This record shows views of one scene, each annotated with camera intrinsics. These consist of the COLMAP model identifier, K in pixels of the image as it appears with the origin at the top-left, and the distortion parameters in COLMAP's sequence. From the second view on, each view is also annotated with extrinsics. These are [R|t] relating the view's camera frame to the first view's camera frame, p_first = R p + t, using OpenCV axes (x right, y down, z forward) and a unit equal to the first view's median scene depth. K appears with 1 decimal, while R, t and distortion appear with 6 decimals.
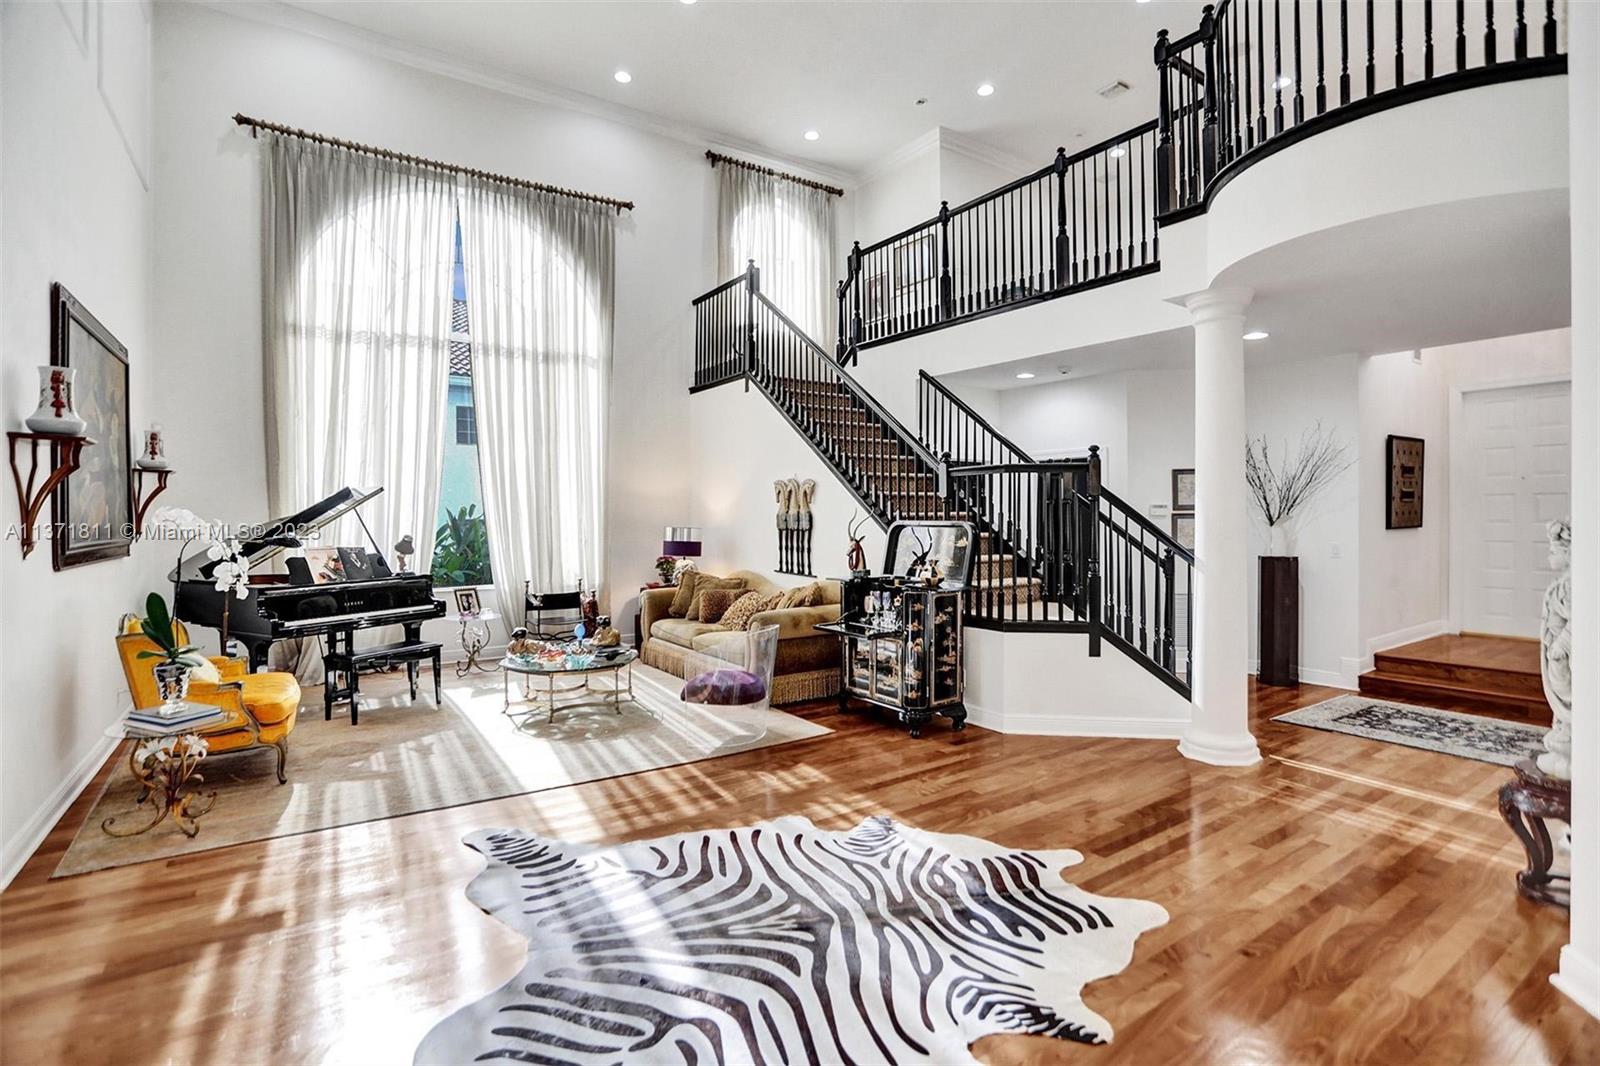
lens RADIAL K [[769.3, 0, 800.8], [0, 769.3, 517.5], [0, 0, 1]] dist [-0.075553, 0.033126]
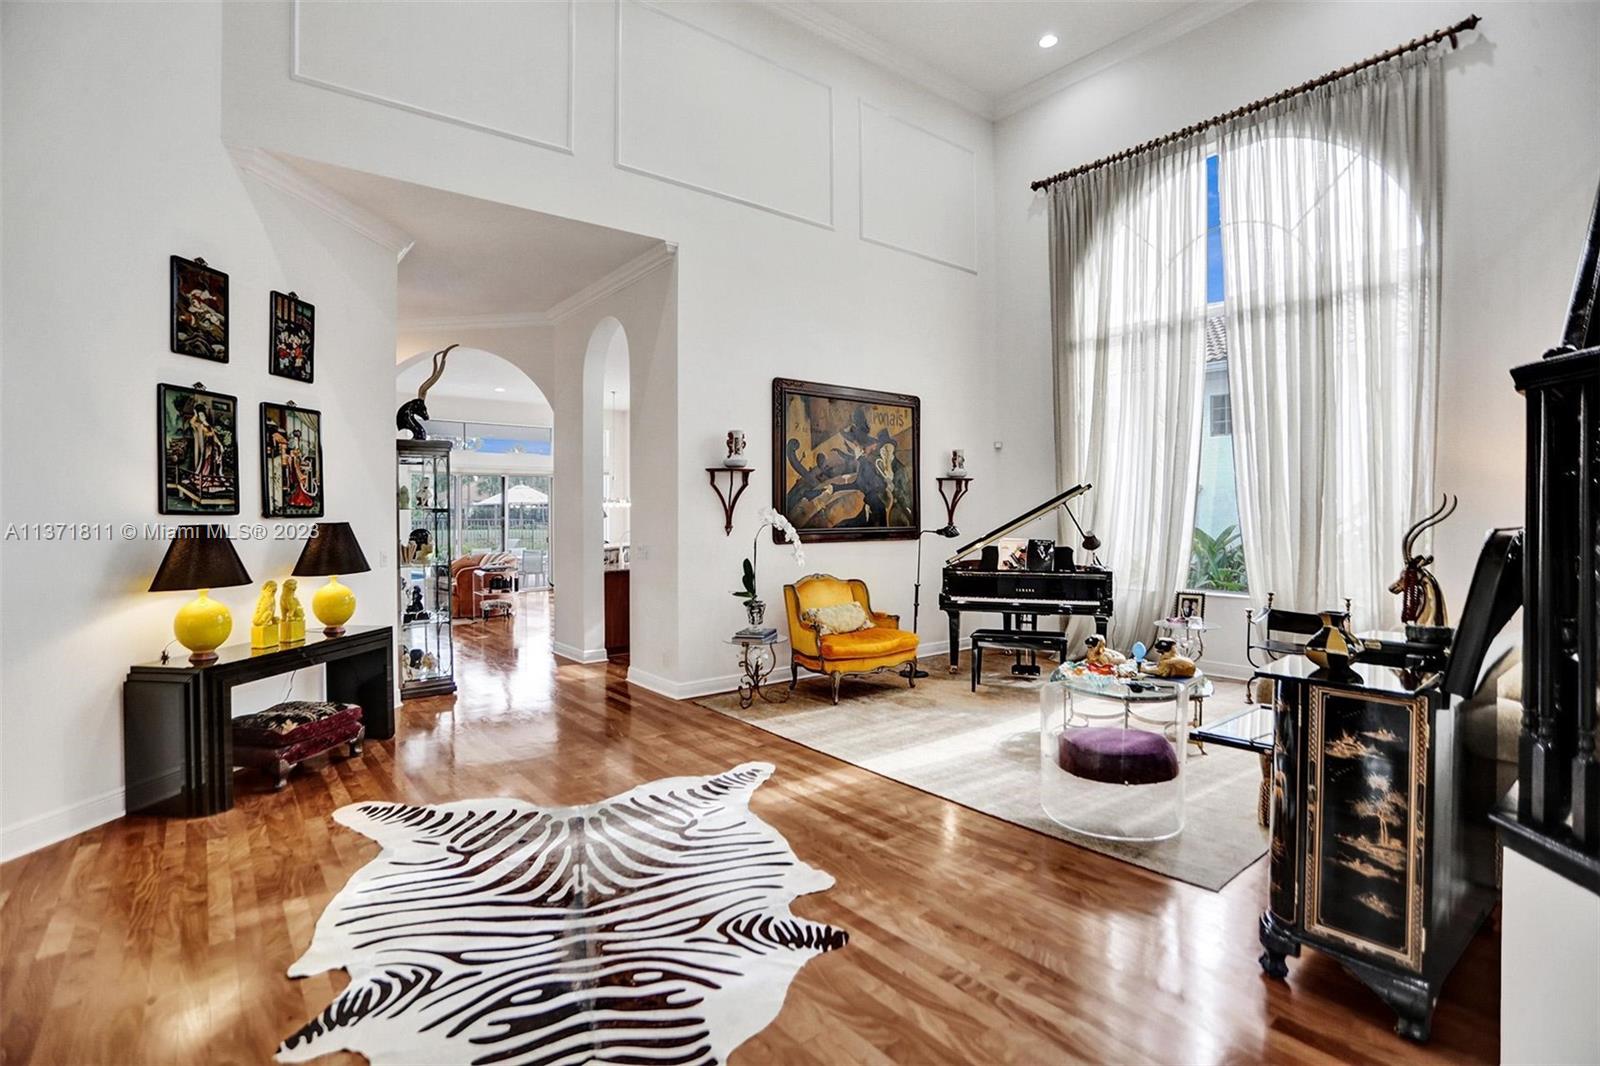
lens RADIAL K [[769.3, 0, 800.8], [0, 769.3, 517.5], [0, 0, 1]] dist [-0.075553, 0.033126]
pose [[0.080451, 0.008276, -0.996724, 0.917923], [0.000474, 0.999965, 0.008341, -0.006545], [0.996758, -0.001143, 0.080444, 1.034689]]
